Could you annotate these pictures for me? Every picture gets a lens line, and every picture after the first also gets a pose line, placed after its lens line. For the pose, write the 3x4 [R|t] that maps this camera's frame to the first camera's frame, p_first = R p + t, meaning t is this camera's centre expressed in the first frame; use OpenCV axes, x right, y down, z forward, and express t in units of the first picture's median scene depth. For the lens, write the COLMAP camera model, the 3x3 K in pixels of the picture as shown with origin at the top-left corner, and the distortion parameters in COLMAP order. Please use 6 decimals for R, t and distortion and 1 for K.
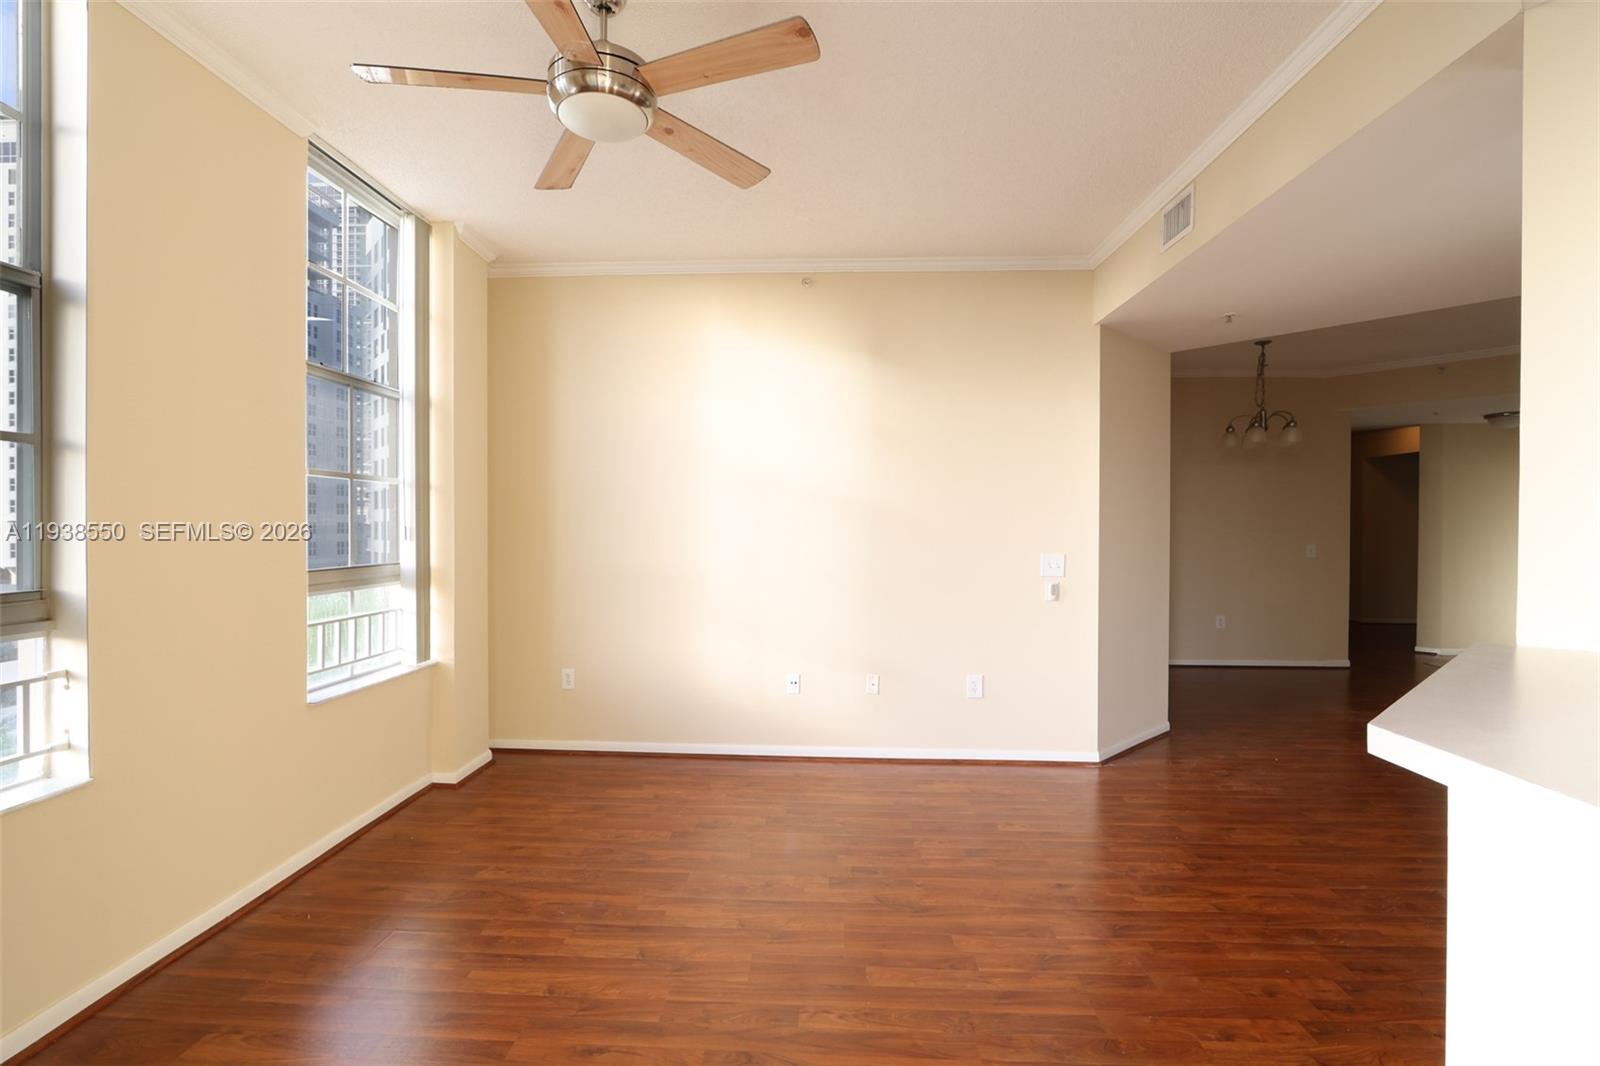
lens RADIAL K [[735.0, 0, 790.2], [0, 735.0, 531.4], [0, 0, 1]] dist [-0.013445, 0.001233]
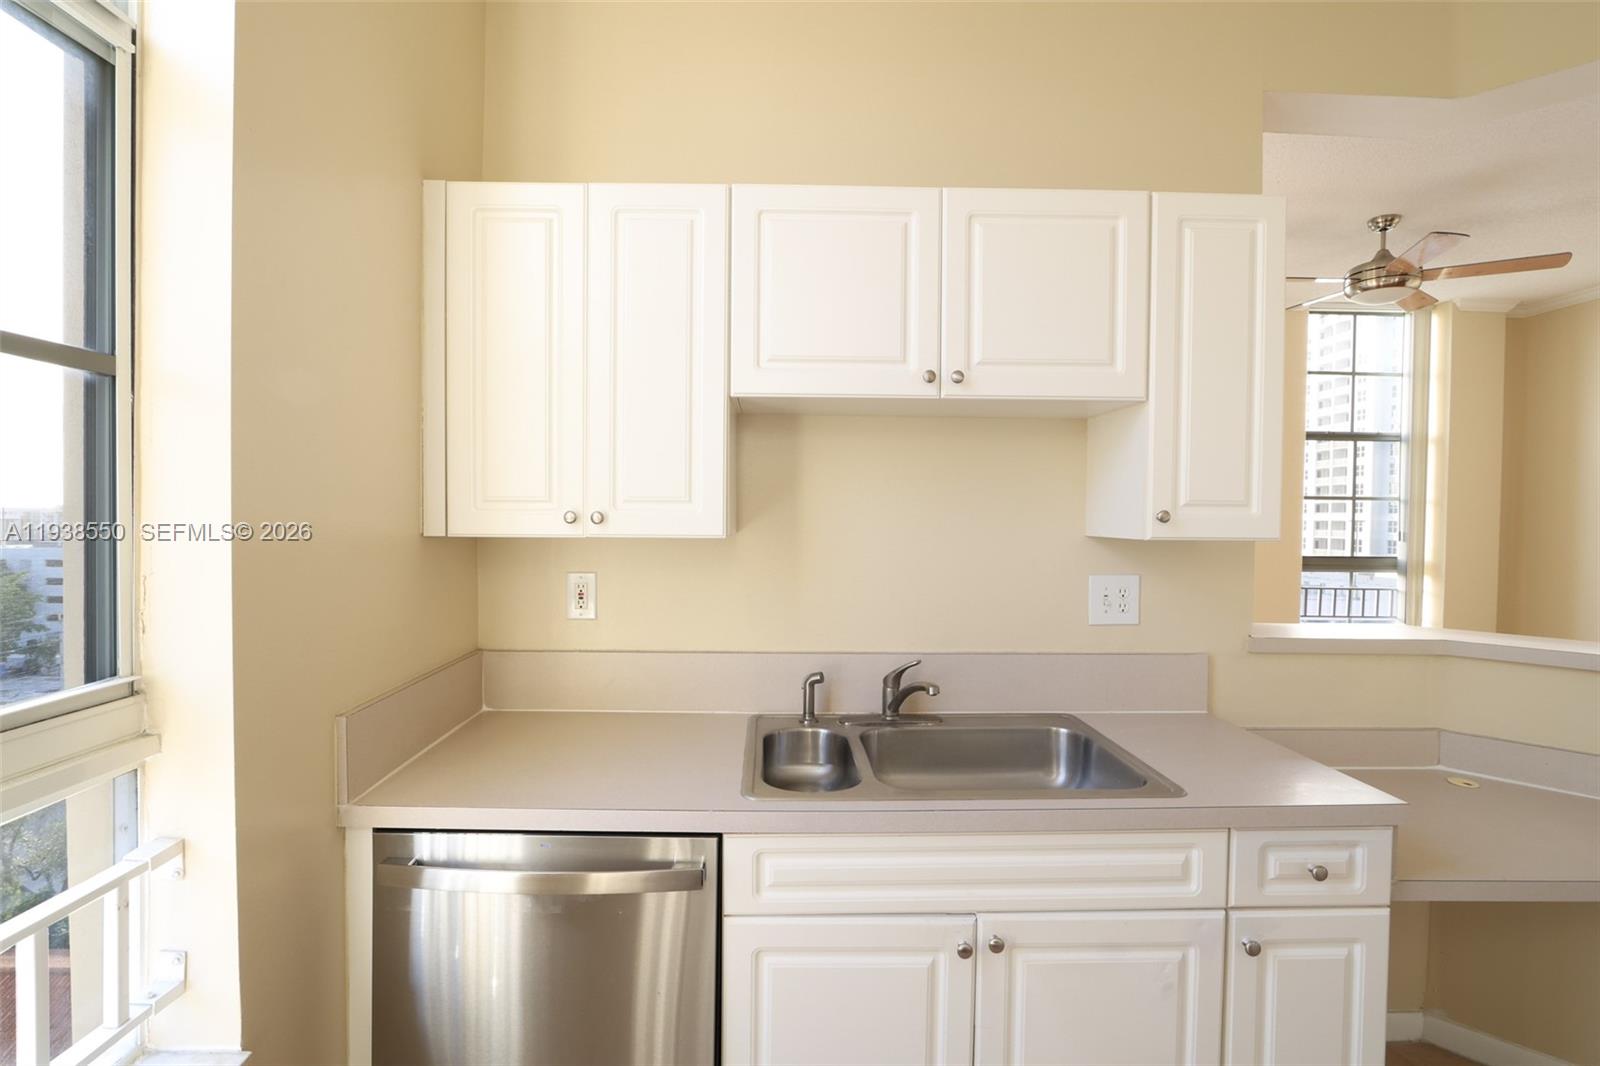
lens RADIAL K [[735.0, 0, 799.1], [0, 735.0, 529.0], [0, 0, 1]] dist [-0.013445, 0.001233]
pose [[0.086644, 0.012654, -0.996159, 0.883231], [-0.002435, 0.999919, 0.012490, -0.029636], [0.996236, 0.001343, 0.086667, -0.335047]]
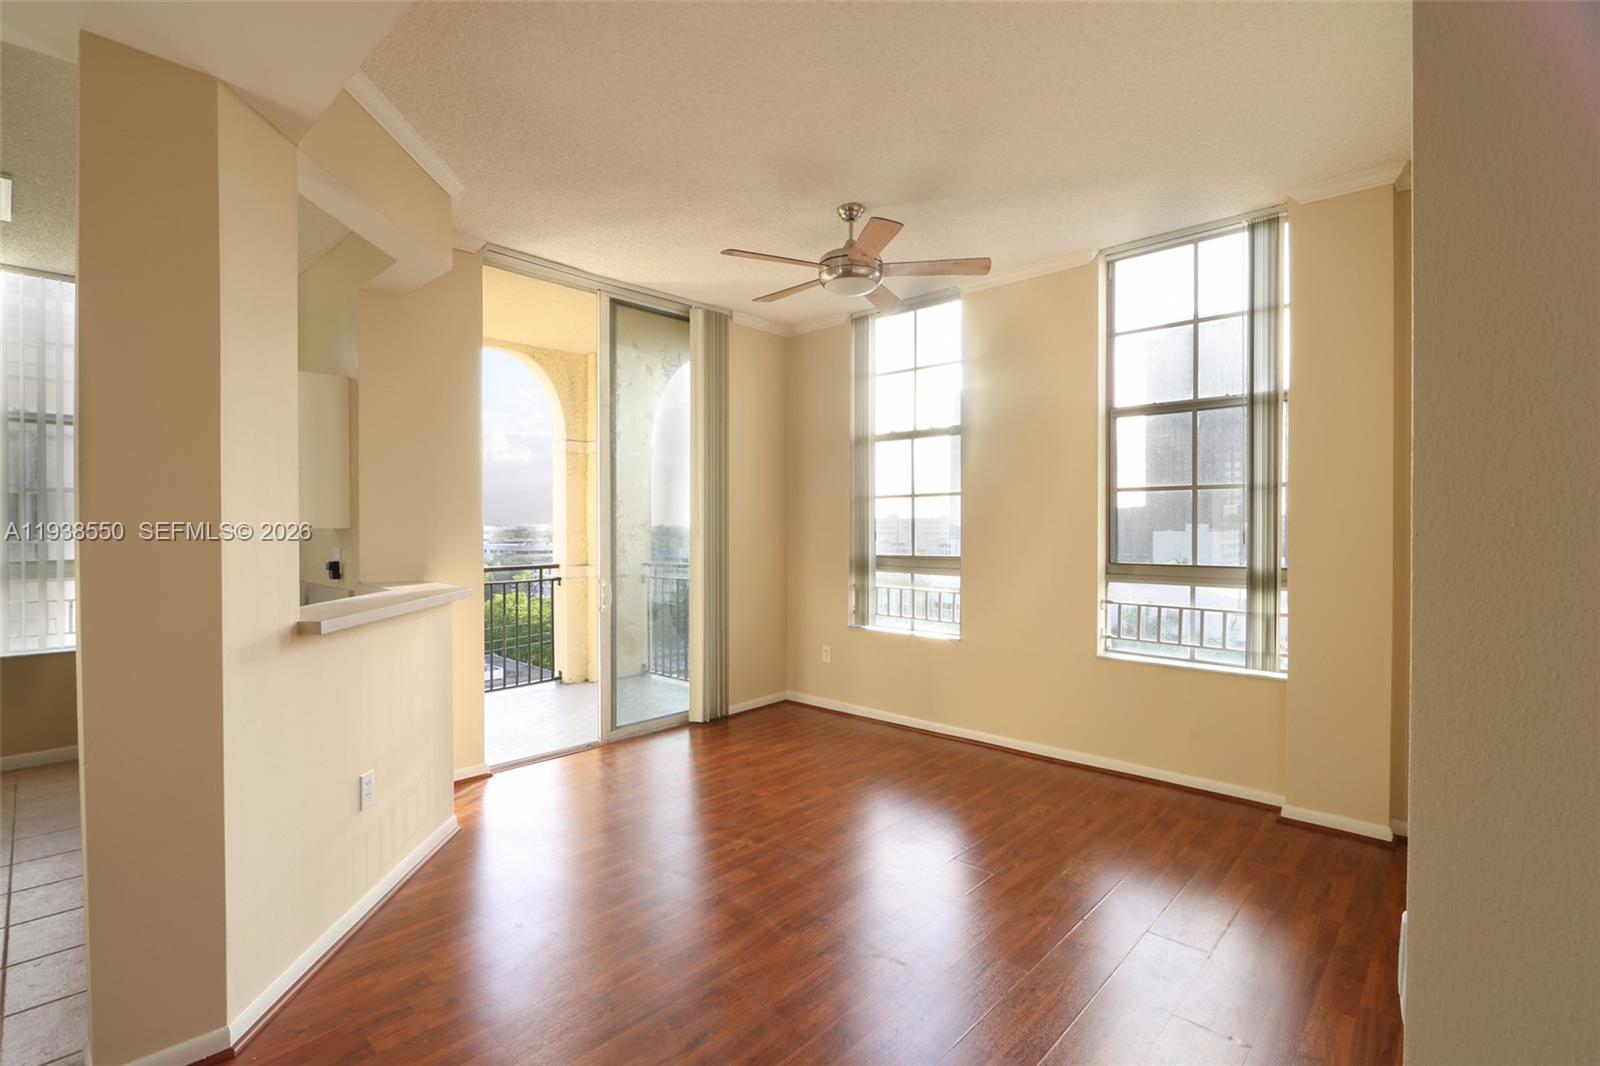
lens RADIAL K [[735.0, 0, 795.3], [0, 735.0, 520.5], [0, 0, 1]] dist [-0.013445, 0.001233]
pose [[-0.655207, 0.003489, -0.755441, 0.726678], [-0.000343, 0.999988, 0.004915, -0.031370], [0.755449, 0.003480, -0.655198, 1.325442]]
